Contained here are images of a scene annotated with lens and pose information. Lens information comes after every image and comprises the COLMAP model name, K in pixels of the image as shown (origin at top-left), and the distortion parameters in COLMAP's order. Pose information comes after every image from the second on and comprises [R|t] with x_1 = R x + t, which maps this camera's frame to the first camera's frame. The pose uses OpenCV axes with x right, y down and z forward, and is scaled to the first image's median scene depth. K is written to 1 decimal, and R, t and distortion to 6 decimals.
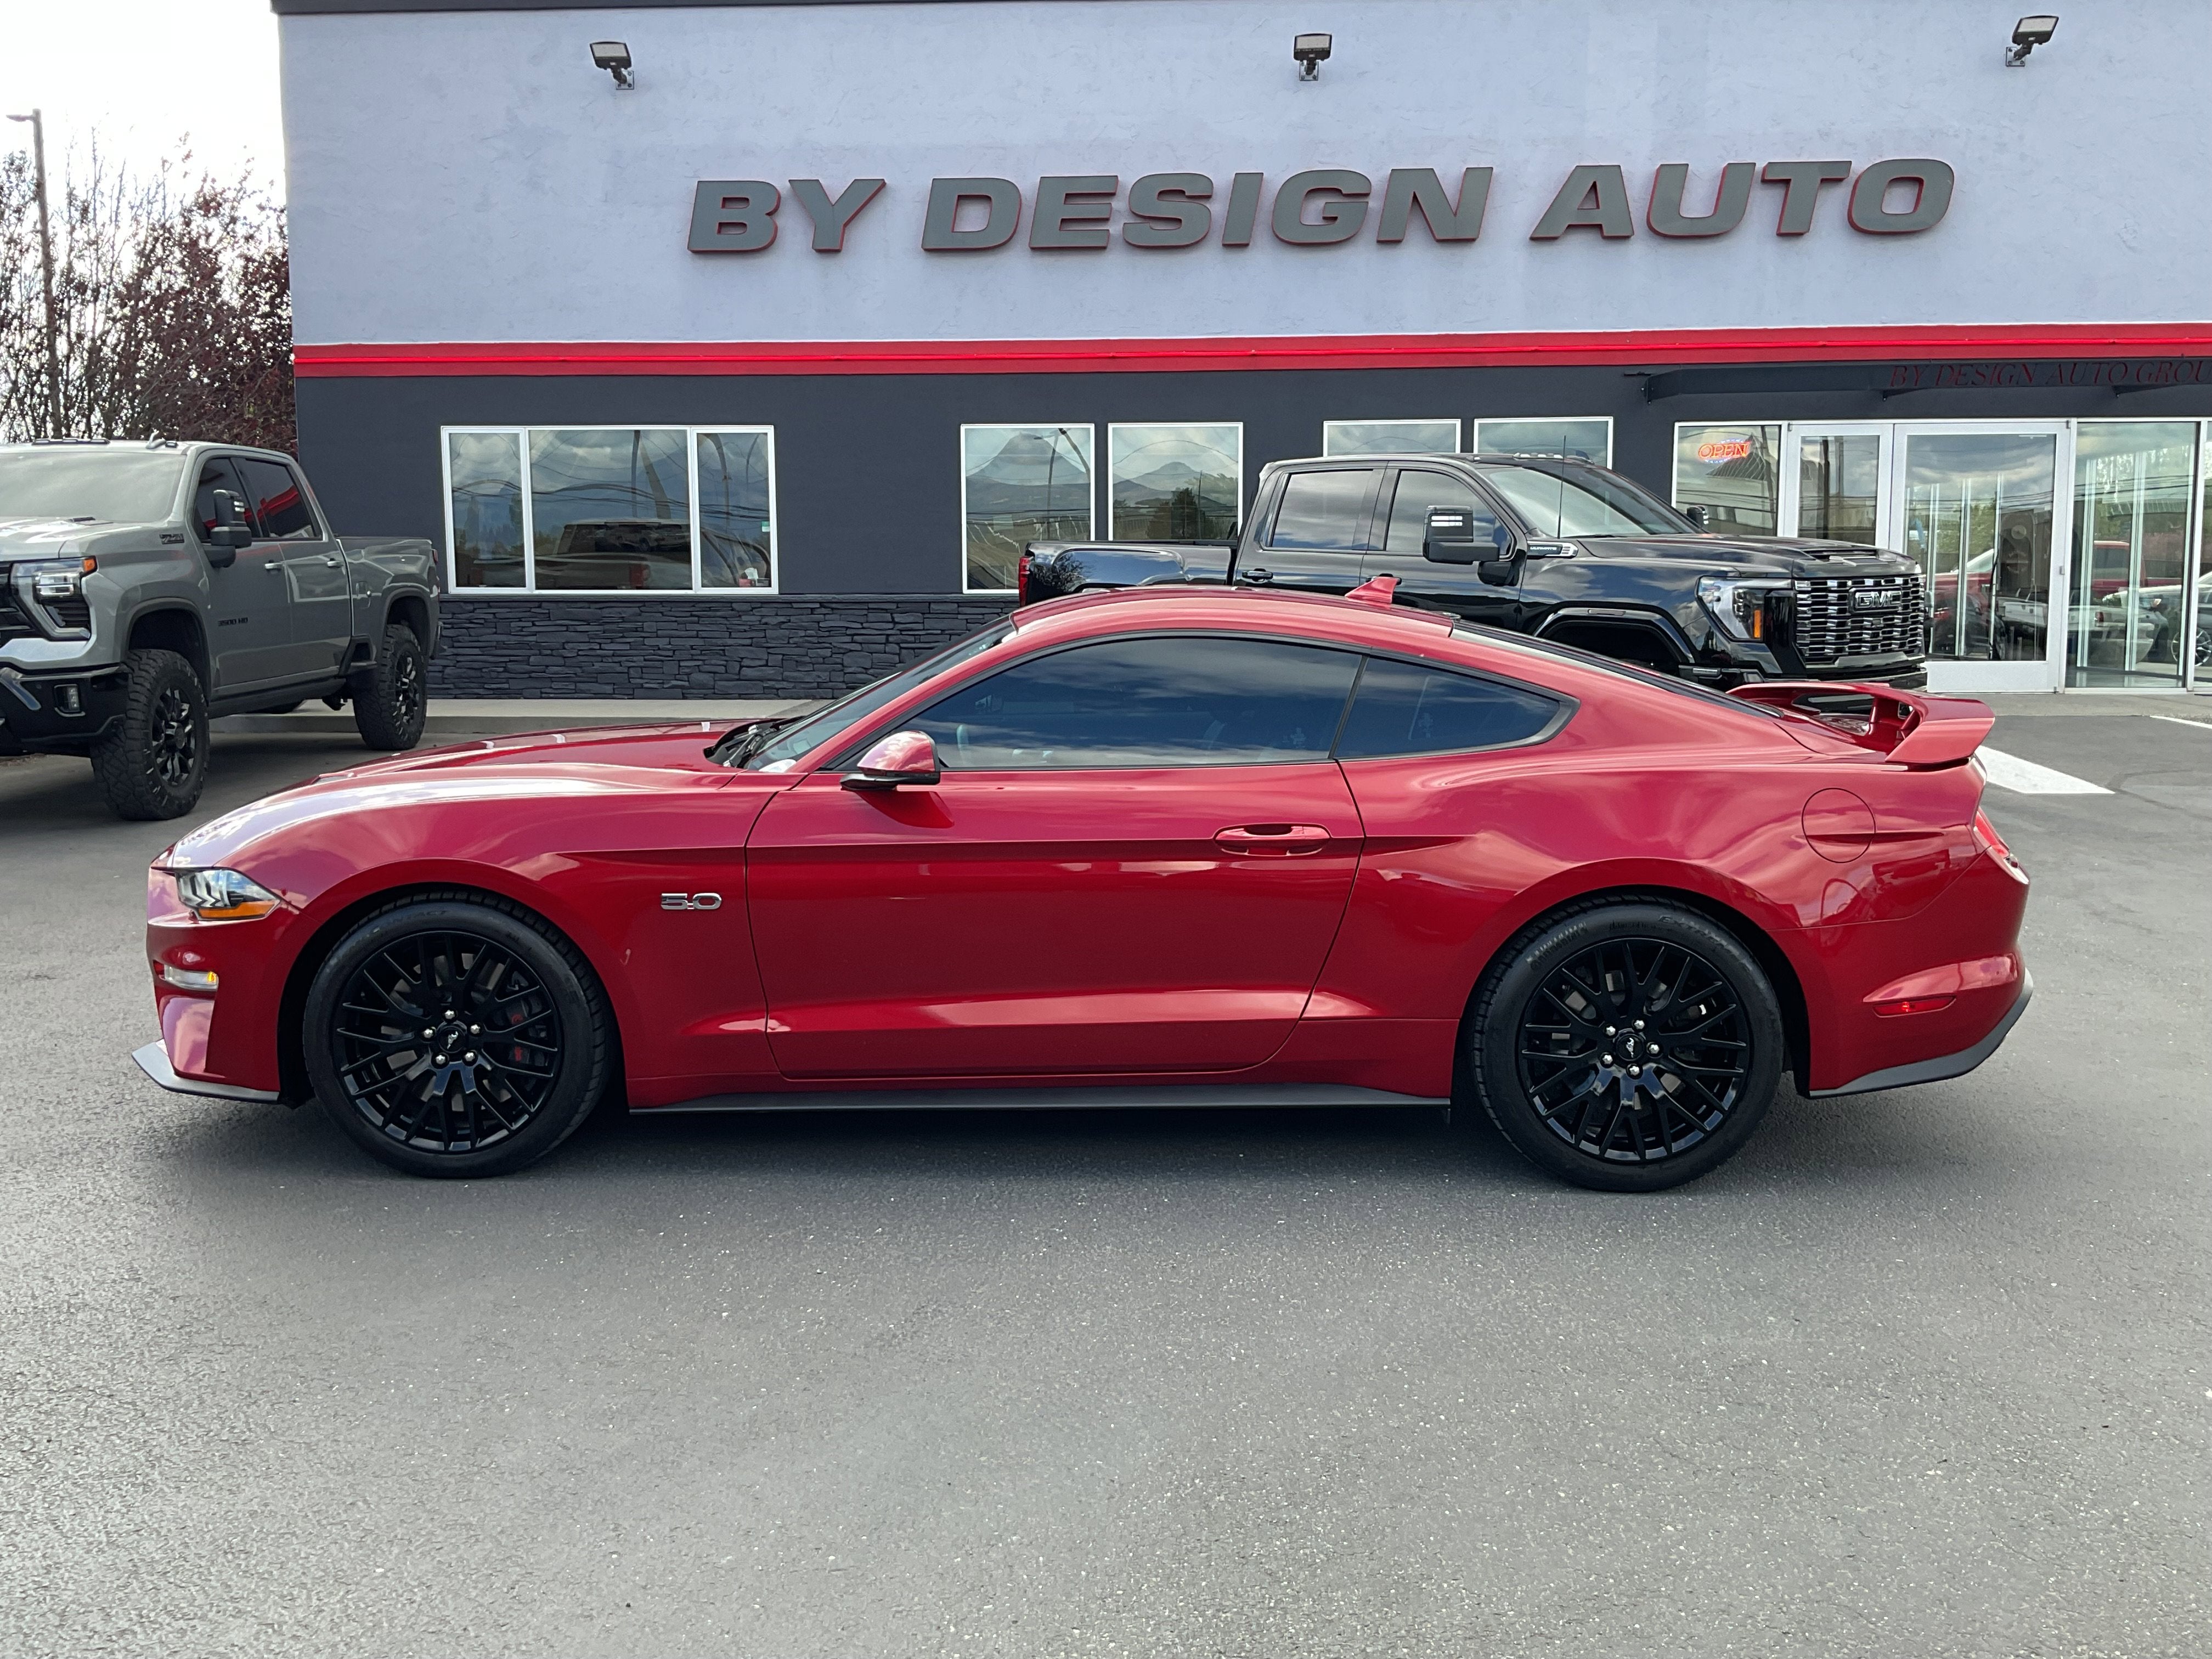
lens RADIAL K [[1975.7, 0, 1108.9], [0, 1975.7, 849.1], [0, 0, 1]] dist [0.017691, -0.067833]
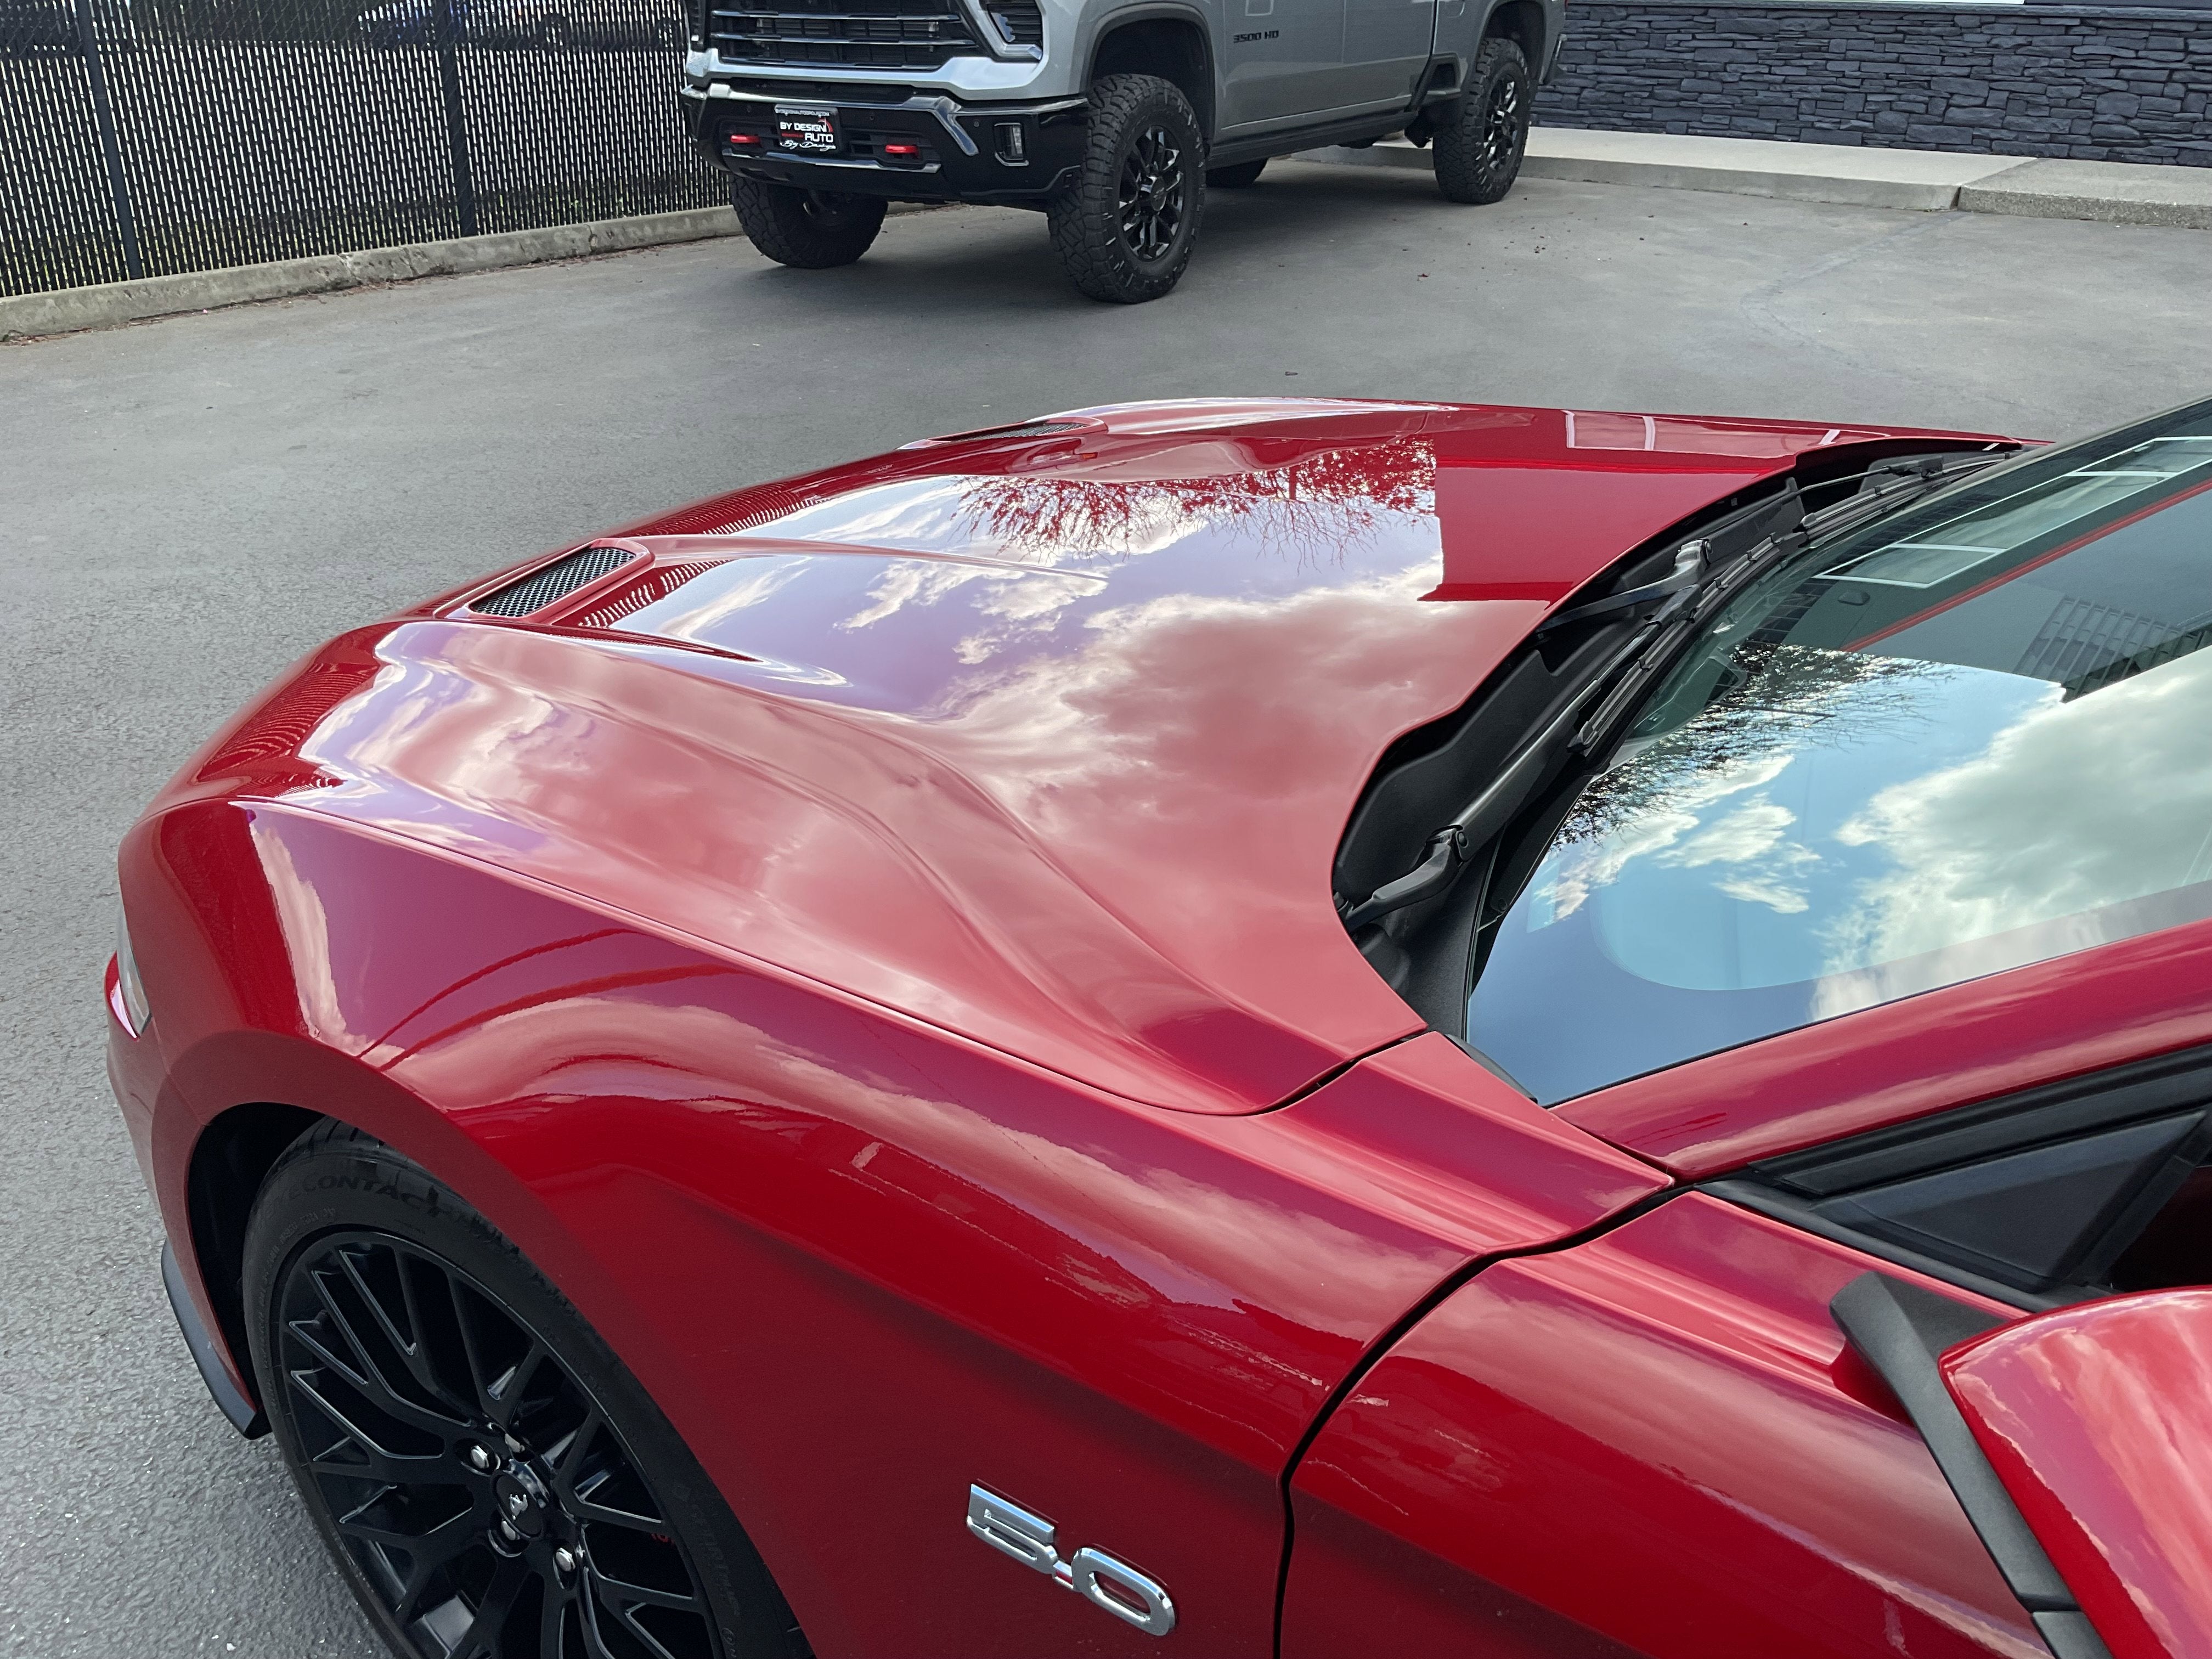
lens RADIAL K [[1858.4, 0, 1107.1], [0, 1858.4, 840.4], [0, 0, 1]] dist [0.011676, -0.045195]
pose [[0.832022, 0.238683, -0.500769, -0.039226], [-0.079805, 0.944815, 0.317736, -0.033544], [0.548972, -0.224400, 0.805155, 0.236849]]
